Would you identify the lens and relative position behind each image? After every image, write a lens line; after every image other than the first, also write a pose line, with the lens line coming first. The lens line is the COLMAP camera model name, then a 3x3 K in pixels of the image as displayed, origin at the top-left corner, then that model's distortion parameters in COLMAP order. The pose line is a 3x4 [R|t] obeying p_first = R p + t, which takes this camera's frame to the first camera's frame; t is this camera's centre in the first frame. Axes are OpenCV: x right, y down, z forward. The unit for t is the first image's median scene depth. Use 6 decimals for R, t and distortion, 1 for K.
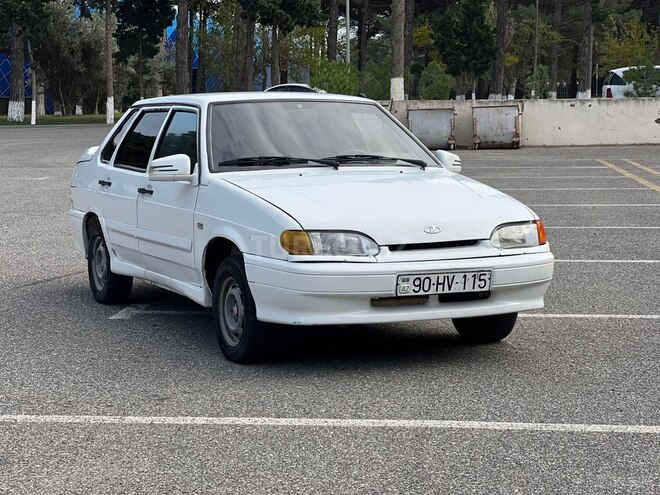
lens RADIAL K [[1443.2, 0, 334.6], [0, 1443.2, 243.3], [0, 0, 1]] dist [0.191191, 0.000000]
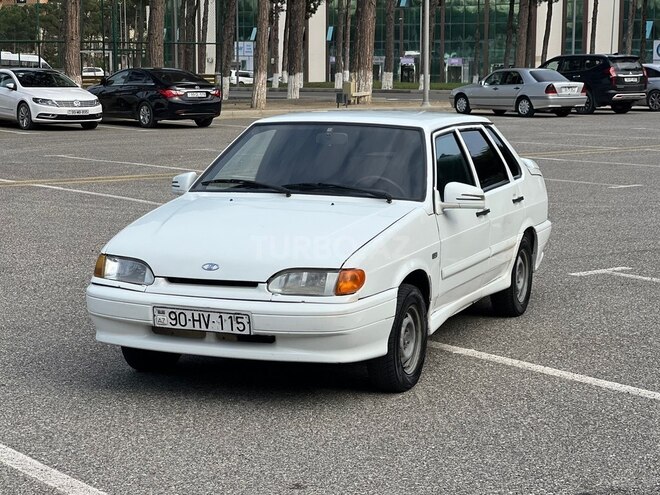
lens RADIAL K [[1443.2, 0, 327.9], [0, 1443.2, 243.6], [0, 0, 1]] dist [0.191191, 0.000000]
pose [[0.679503, 0.100597, -0.726743, 0.818883], [-0.078676, 0.994834, 0.064145, -0.092387], [0.729442, 0.013590, 0.683908, 0.355685]]
